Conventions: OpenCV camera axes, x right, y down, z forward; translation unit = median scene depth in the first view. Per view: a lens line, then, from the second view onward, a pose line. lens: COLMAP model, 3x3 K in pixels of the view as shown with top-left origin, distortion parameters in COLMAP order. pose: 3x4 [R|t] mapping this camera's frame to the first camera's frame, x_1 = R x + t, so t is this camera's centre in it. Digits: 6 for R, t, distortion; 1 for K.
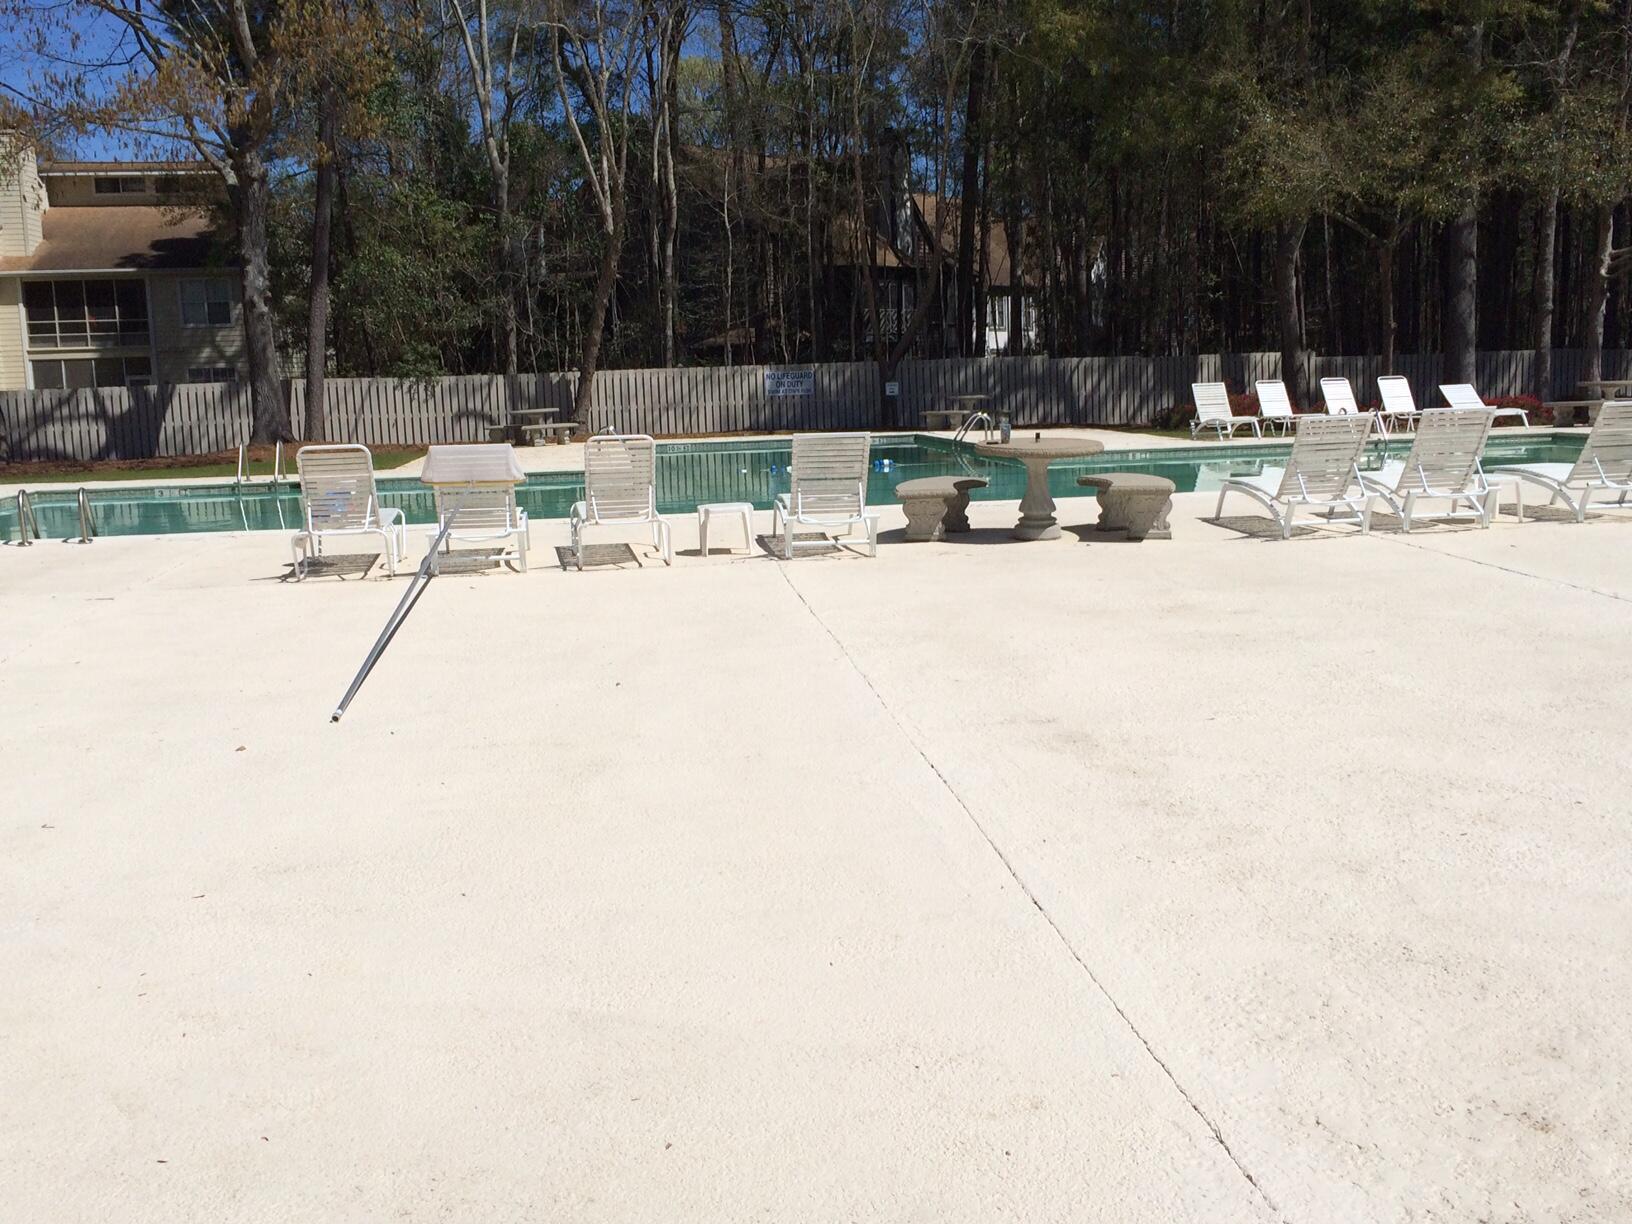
lens RADIAL K [[1790.8, 0, 810.0], [0, 1790.8, 606.3], [0, 0, 1]] dist [0.074994, 0.000000]
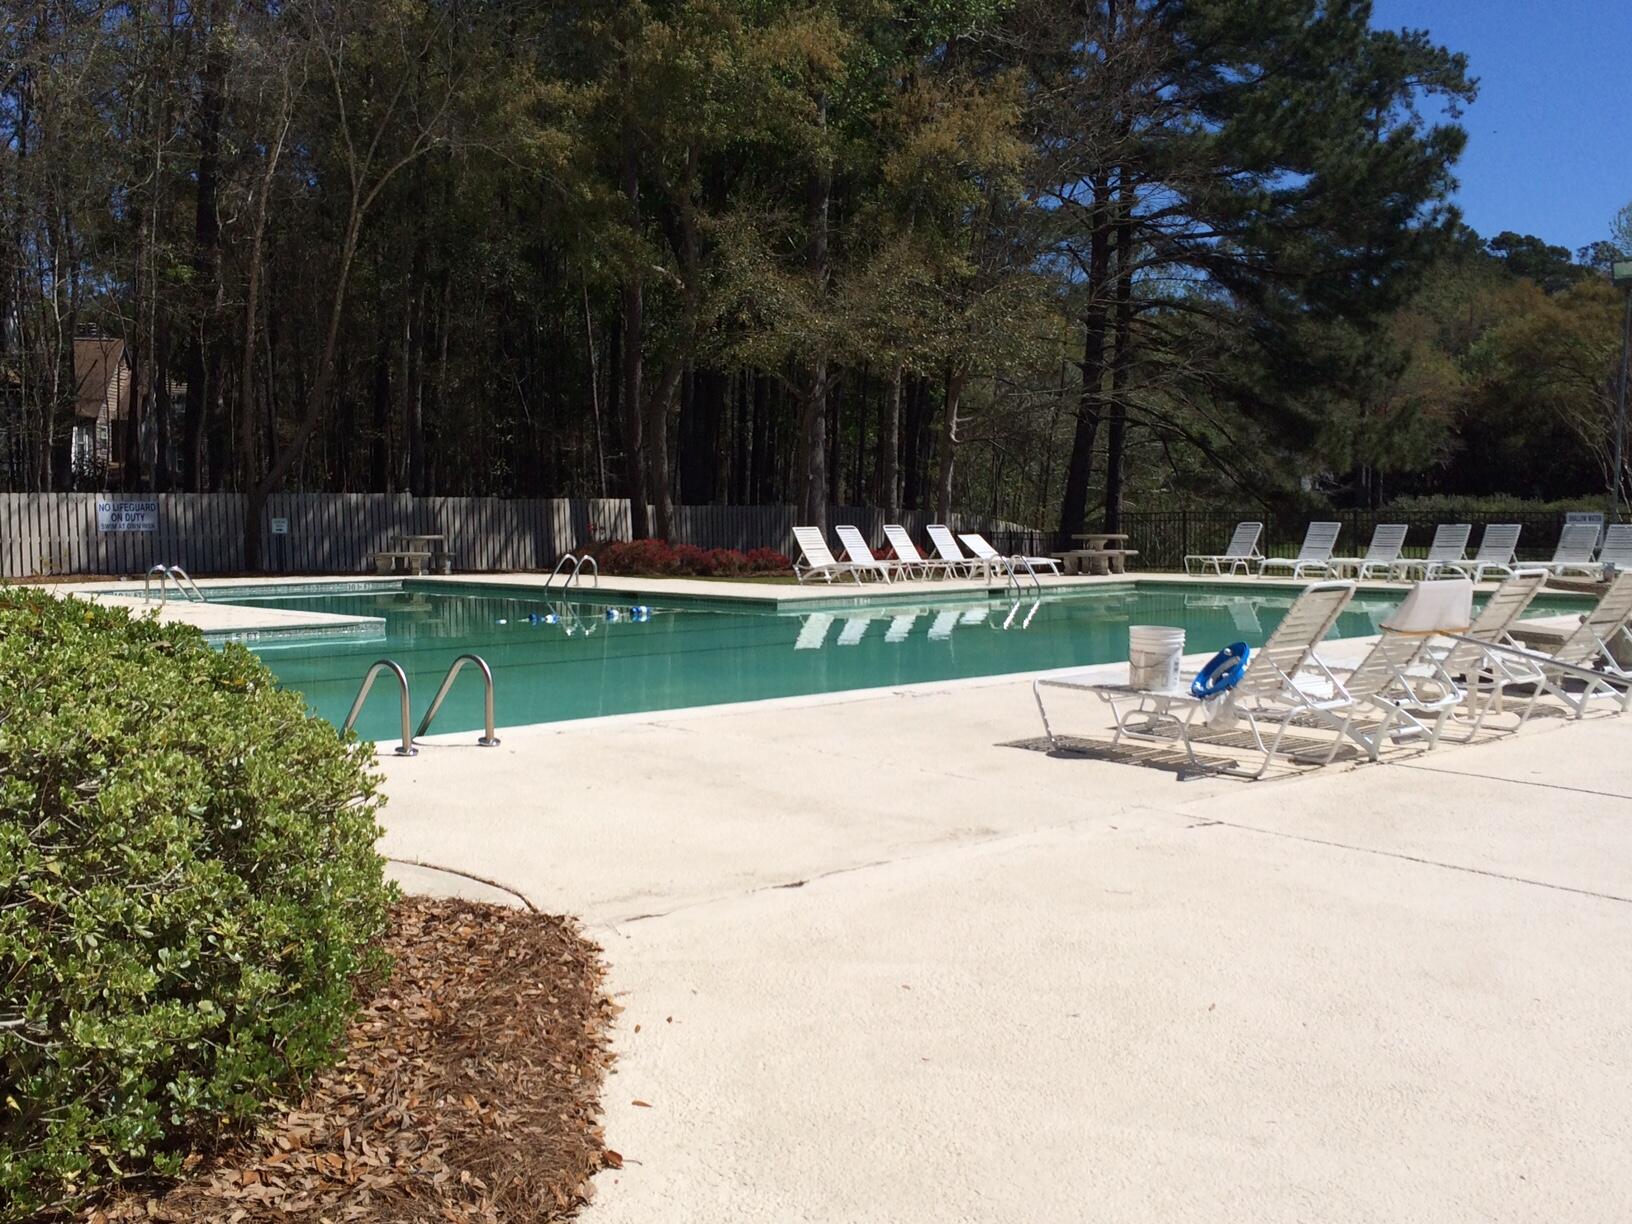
lens RADIAL K [[1790.8, 0, 811.2], [0, 1790.8, 618.7], [0, 0, 1]] dist [0.074994, 0.000000]
pose [[0.818629, -0.008495, 0.574260, -0.250333], [0.051990, 0.996881, -0.059367, -0.013589], [-0.571965, 0.078455, 0.816518, 0.164006]]
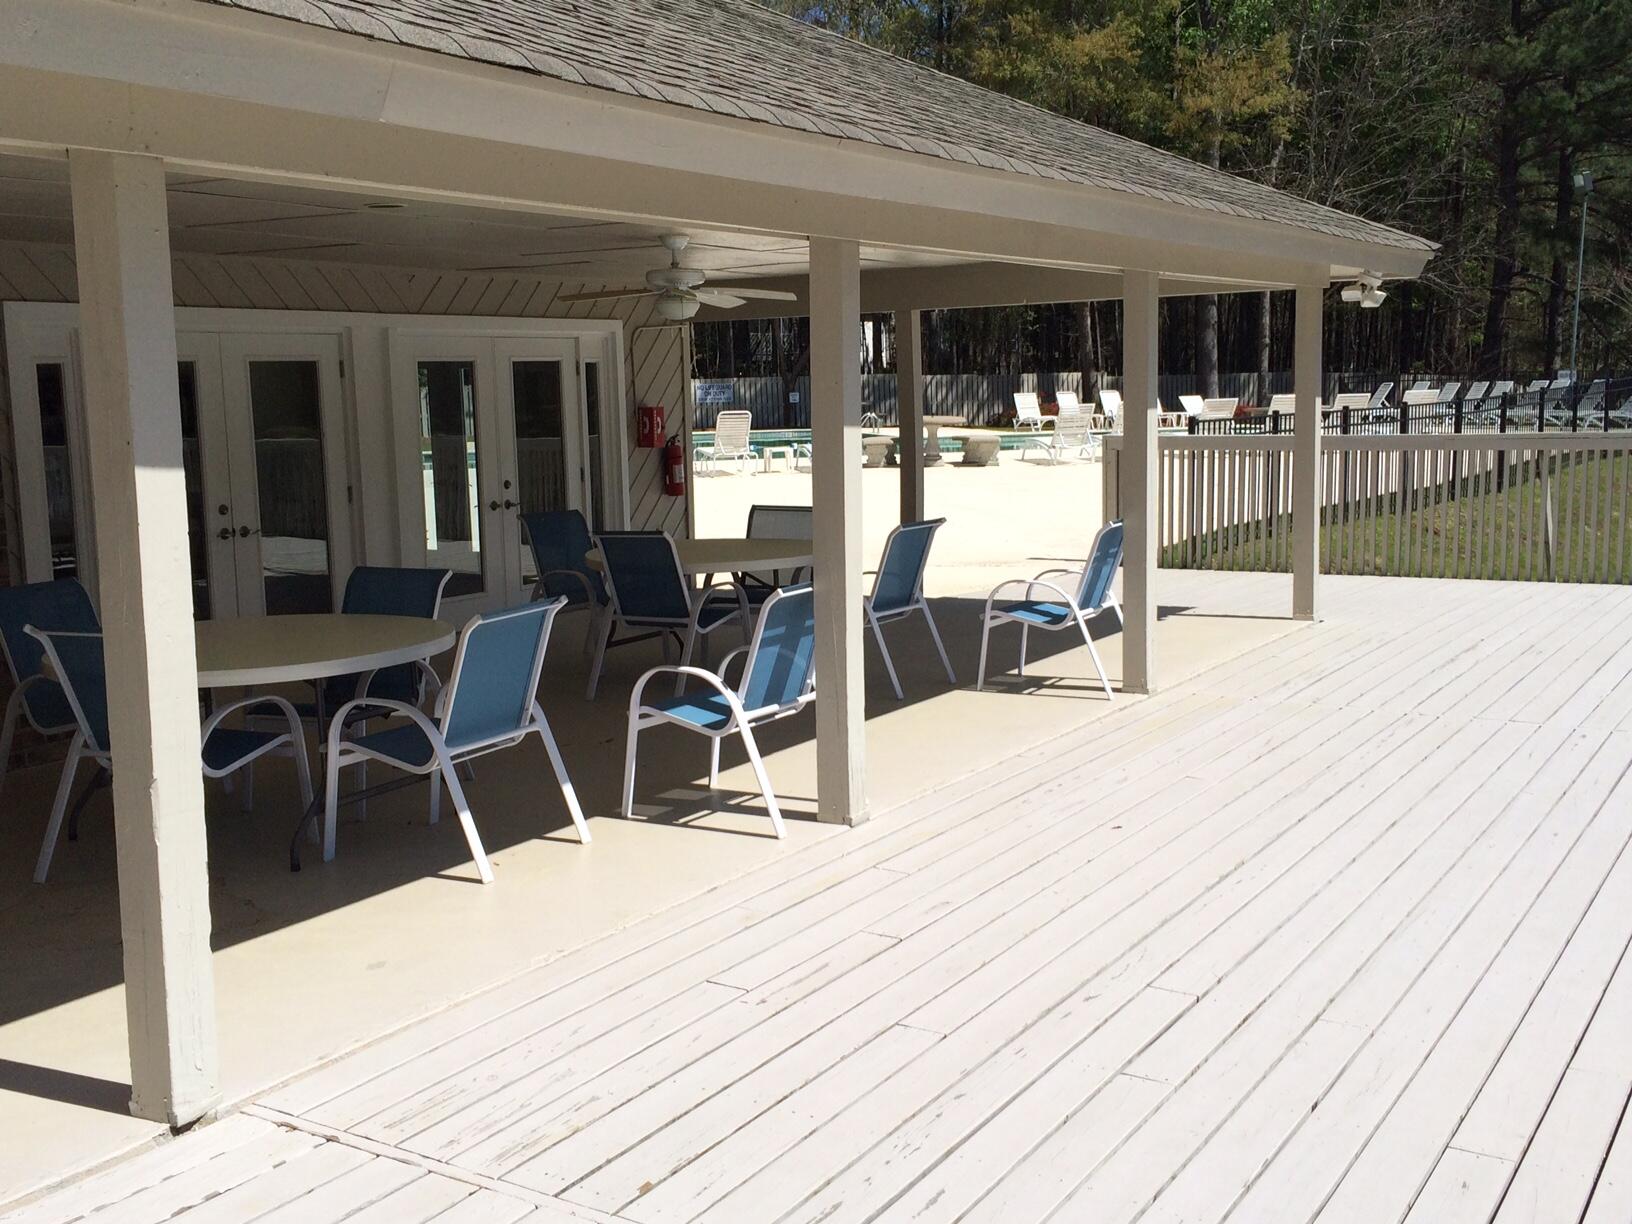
lens RADIAL K [[1790.8, 0, 822.7], [0, 1790.8, 614.0], [0, 0, 1]] dist [0.074994, 0.000000]
pose [[0.995241, -0.006084, 0.097251, -0.065856], [0.006526, 0.999970, -0.004228, 0.046724], [-0.097222, 0.004843, 0.995251, -0.336038]]
